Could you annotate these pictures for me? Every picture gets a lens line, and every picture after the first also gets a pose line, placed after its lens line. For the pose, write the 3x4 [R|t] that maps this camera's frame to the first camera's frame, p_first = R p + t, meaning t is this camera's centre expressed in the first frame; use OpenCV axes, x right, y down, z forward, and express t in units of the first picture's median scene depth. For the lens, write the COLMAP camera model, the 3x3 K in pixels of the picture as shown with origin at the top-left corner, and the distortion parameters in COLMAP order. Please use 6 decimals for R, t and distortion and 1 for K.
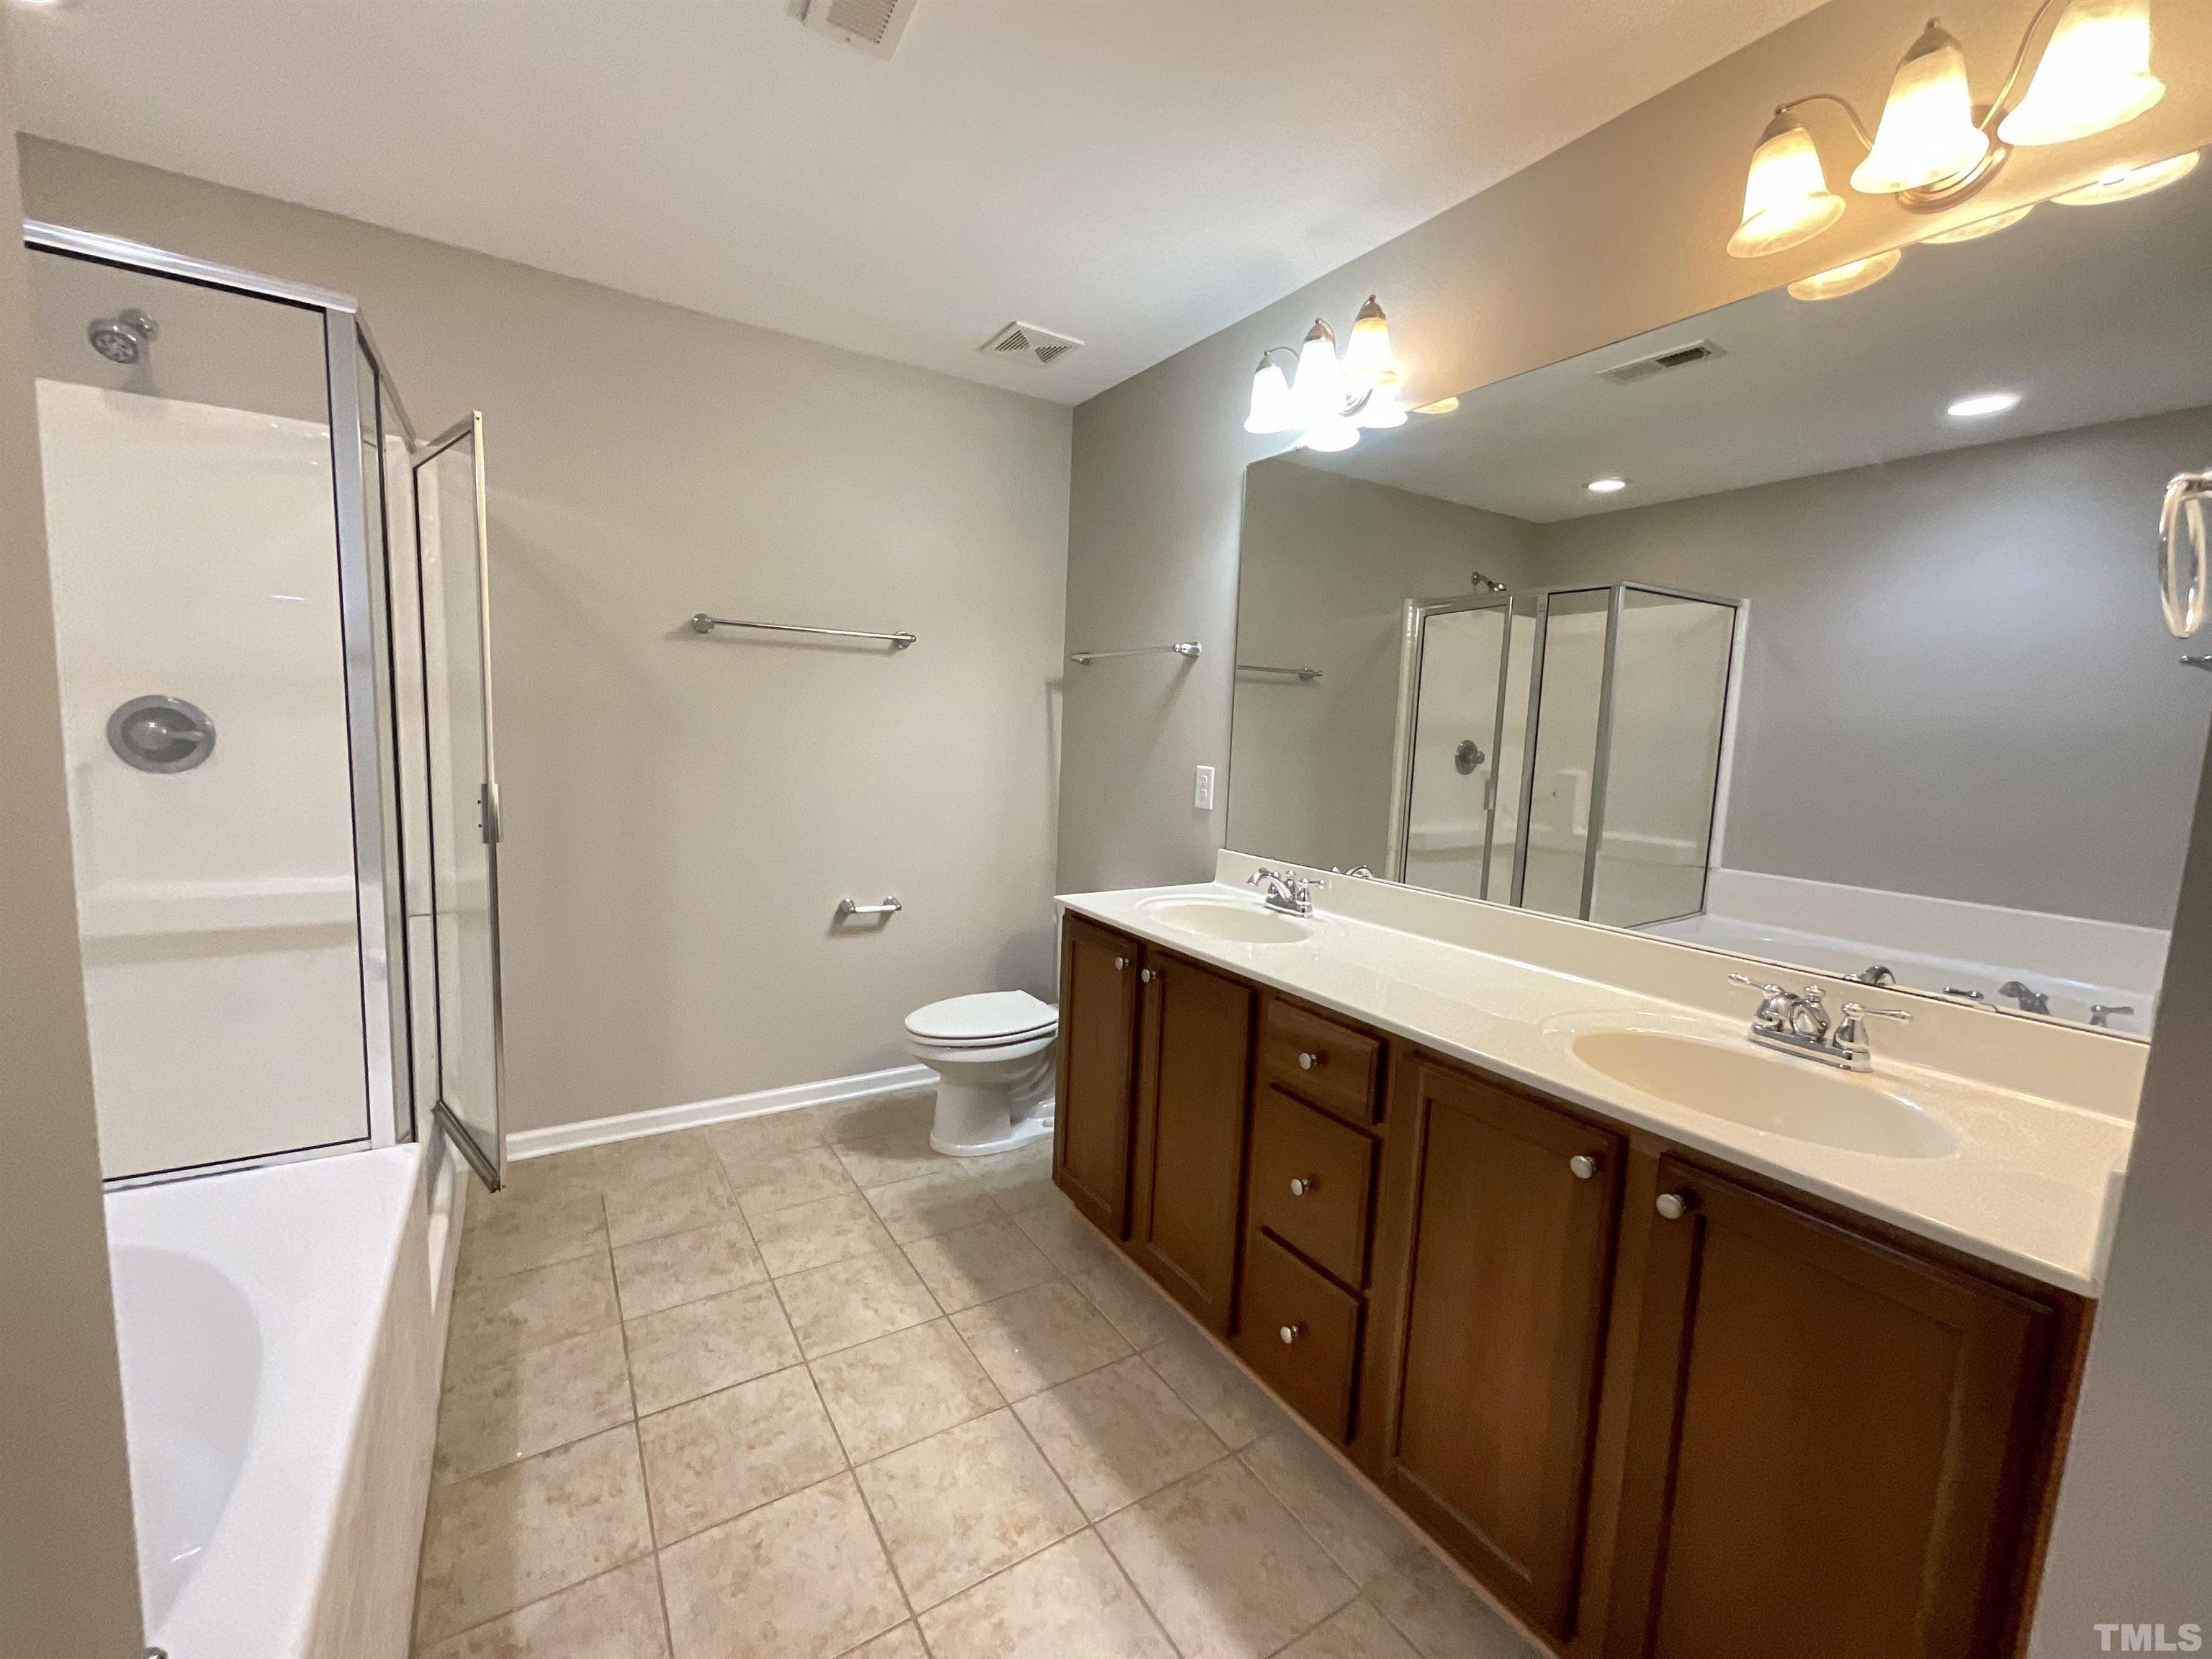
lens RADIAL K [[895.4, 0, 1114.0], [0, 895.4, 824.3], [0, 0, 1]] dist [-0.004860, 0.003242]
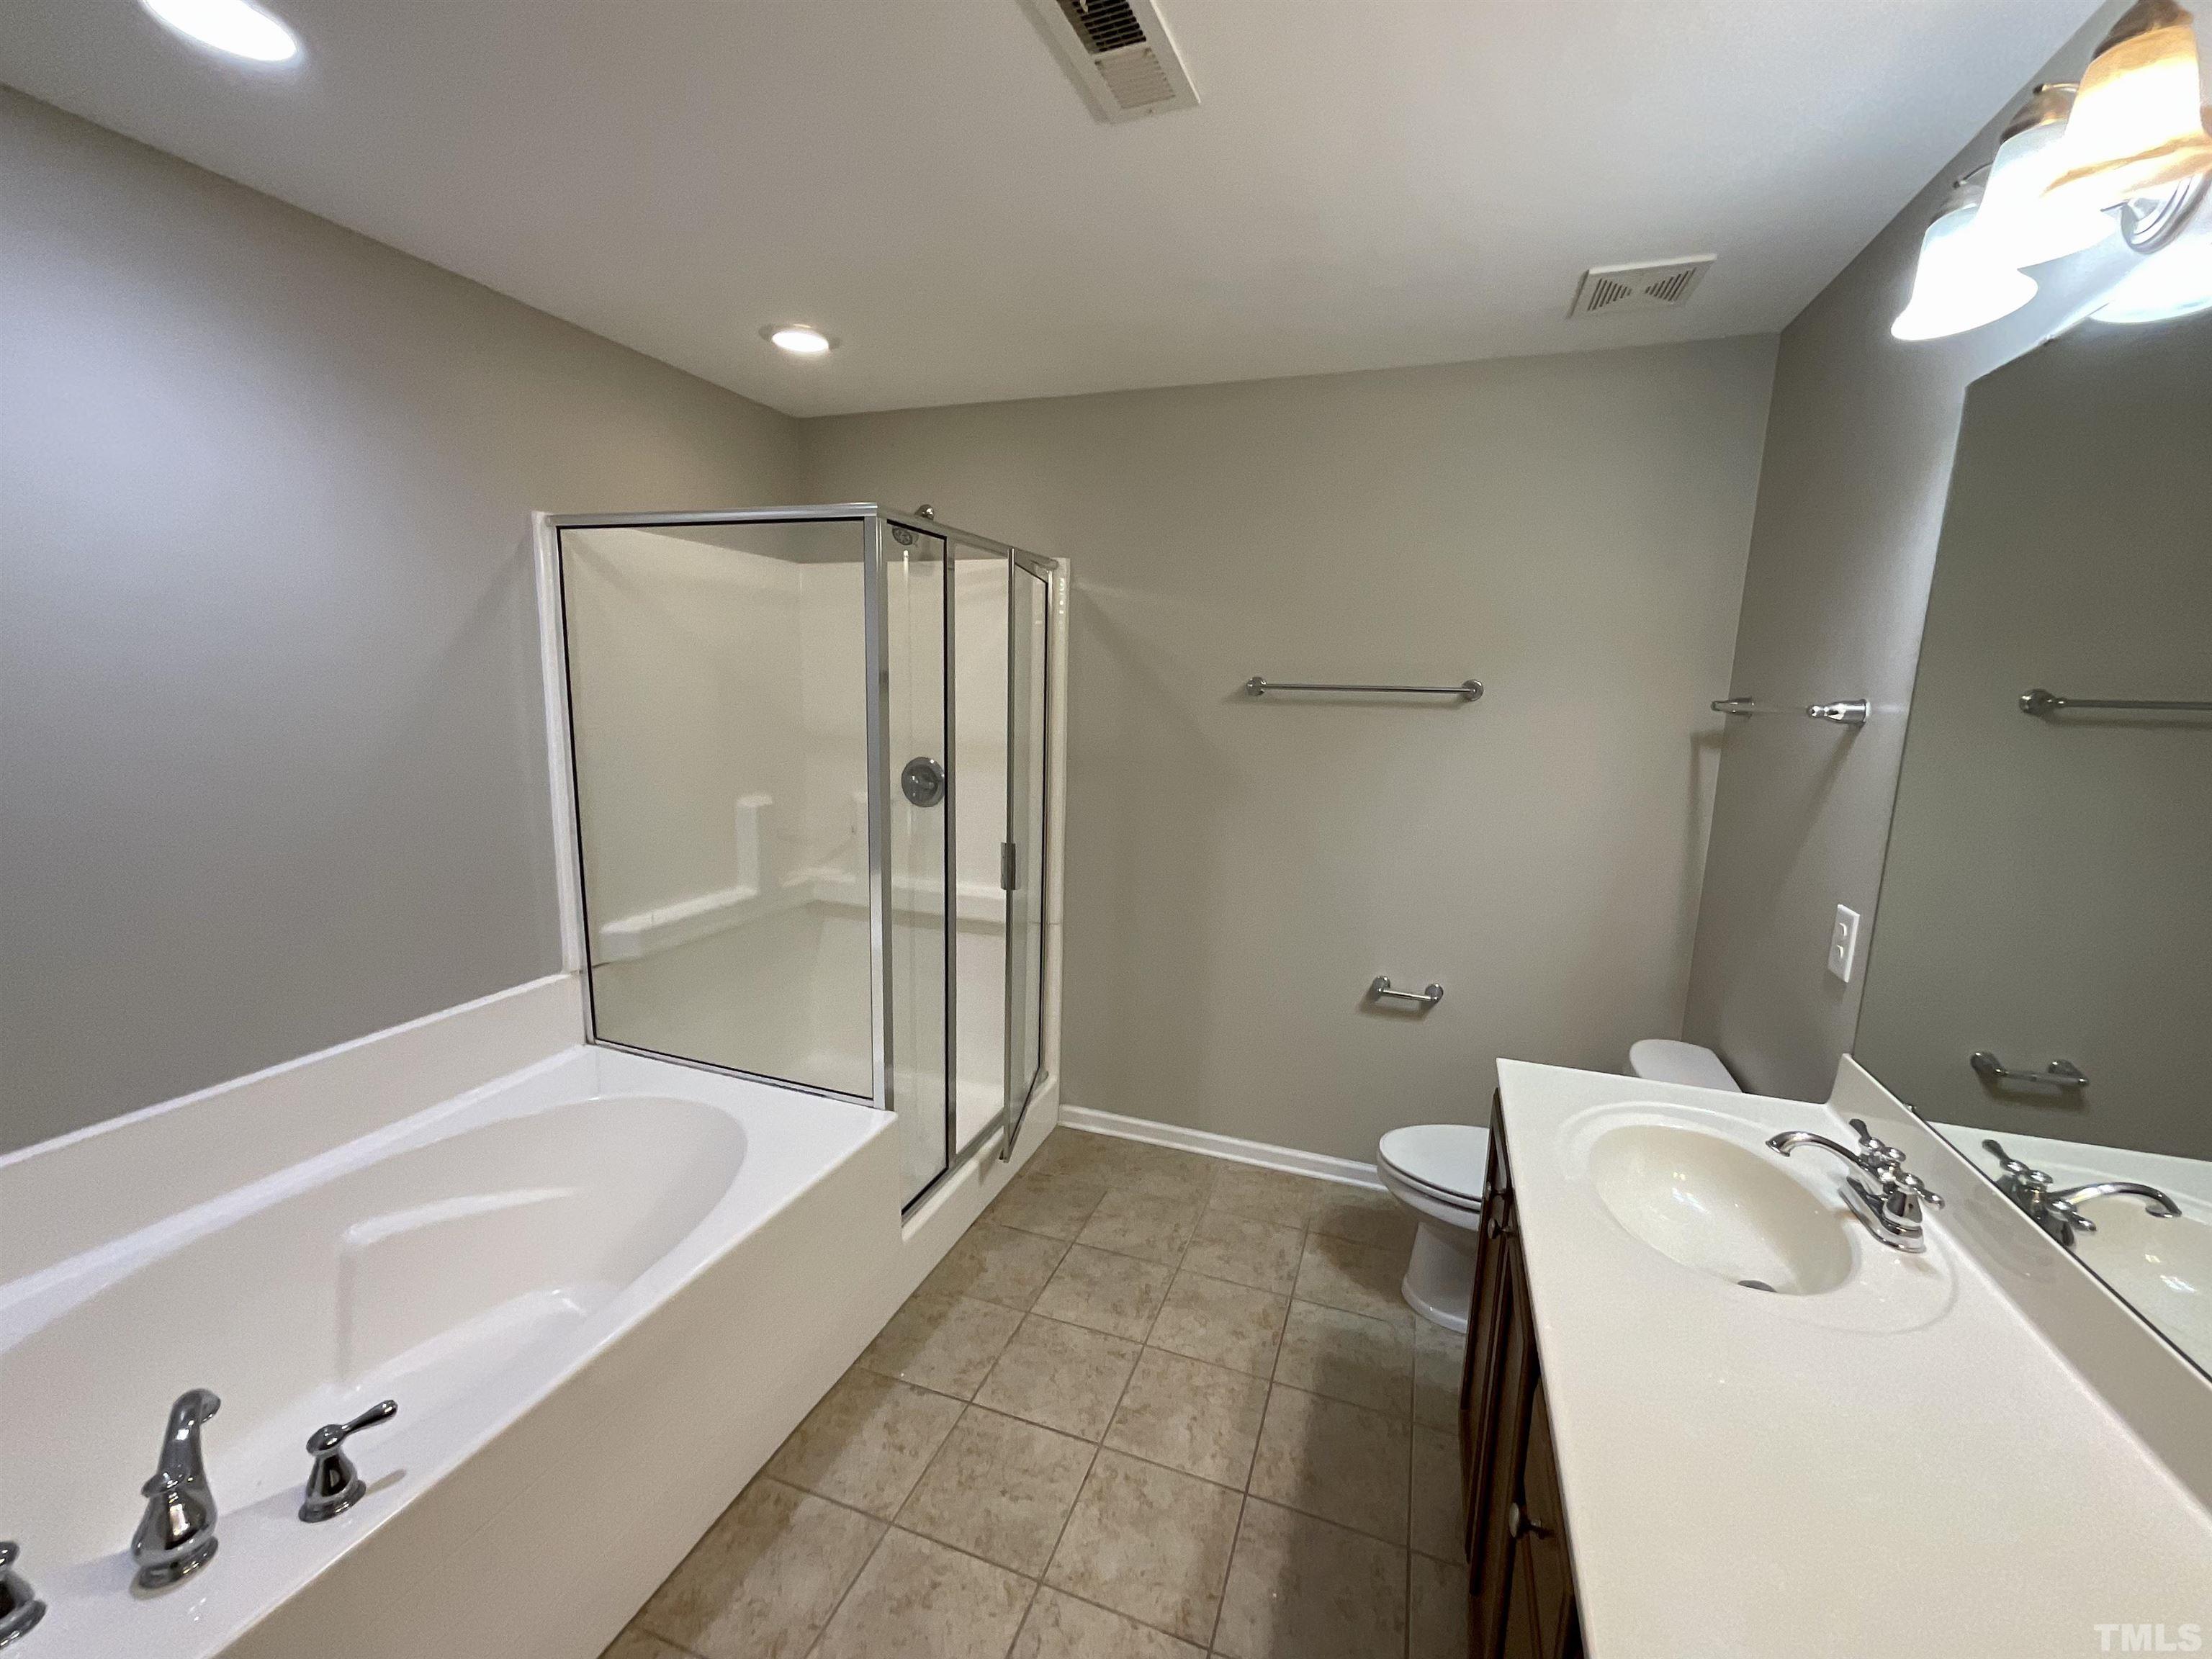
lens RADIAL K [[895.4, 0, 1110.1], [0, 895.4, 829.3], [0, 0, 1]] dist [-0.004860, 0.003242]
pose [[0.608951, 0.103114, -0.786477, 0.336065], [-0.087879, 0.994181, 0.062304, -0.141004], [0.788325, 0.031175, 0.614469, 0.304481]]
